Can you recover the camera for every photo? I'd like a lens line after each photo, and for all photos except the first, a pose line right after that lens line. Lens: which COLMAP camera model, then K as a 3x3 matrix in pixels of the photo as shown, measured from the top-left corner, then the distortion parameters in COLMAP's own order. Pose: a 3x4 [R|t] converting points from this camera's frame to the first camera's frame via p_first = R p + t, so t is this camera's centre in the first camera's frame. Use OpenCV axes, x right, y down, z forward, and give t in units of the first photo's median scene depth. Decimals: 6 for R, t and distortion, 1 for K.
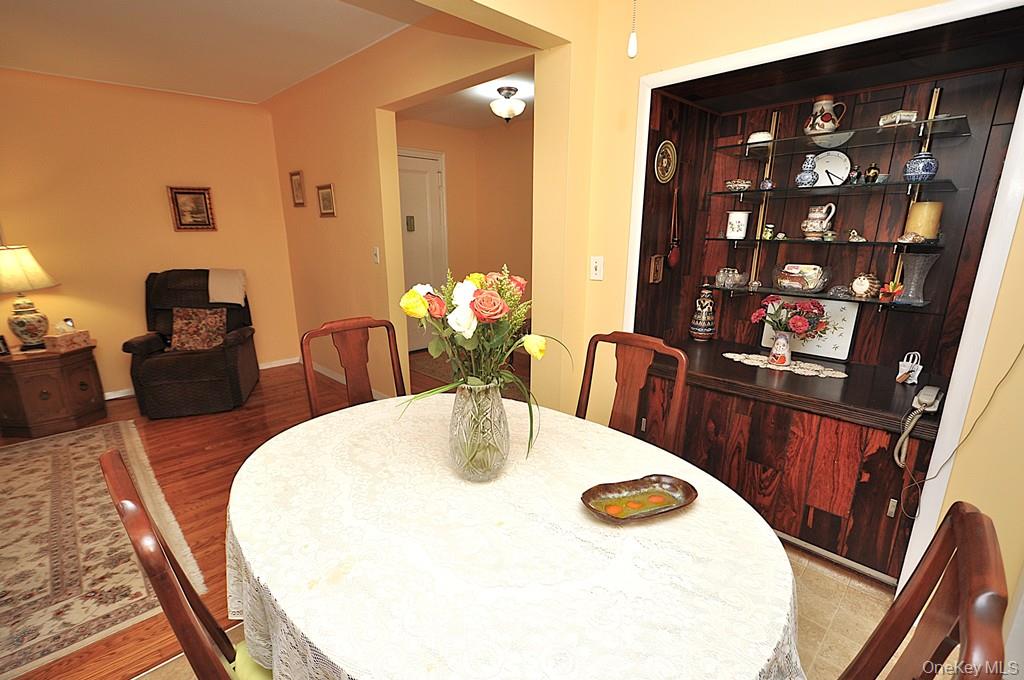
lens RADIAL K [[474.9, 0, 512.2], [0, 474.9, 357.4], [0, 0, 1]] dist [0.000102, -0.000621]
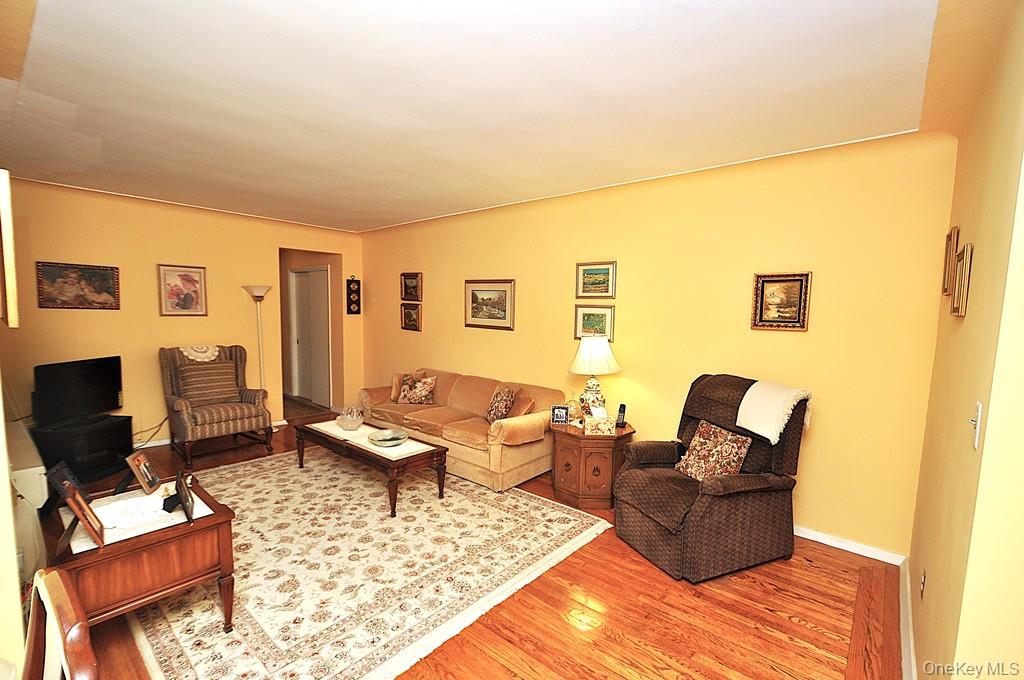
lens RADIAL K [[452.3, 0, 509.1], [0, 452.3, 355.0], [0, 0, 1]] dist [0.007486, -0.007444]
pose [[0.090826, 0.112320, -0.989512, 0.007199], [-0.286434, 0.954579, 0.082063, -0.194512], [0.953785, 0.275977, 0.118873, 0.614885]]
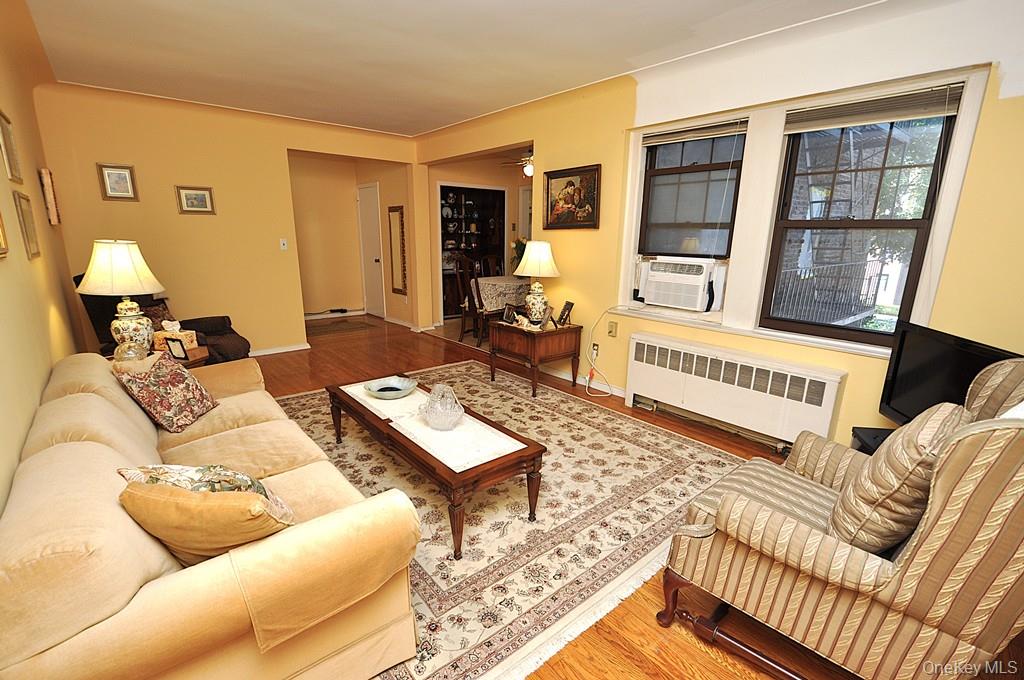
lens RADIAL K [[459.3, 0, 510.6], [0, 459.3, 354.9], [0, 0, 1]] dist [0.003188, -0.000250]
pose [[0.074401, -0.251989, 0.964866, -1.675923], [0.253992, 0.940427, 0.226021, -0.041376], [-0.964341, 0.228252, 0.133972, 0.224194]]
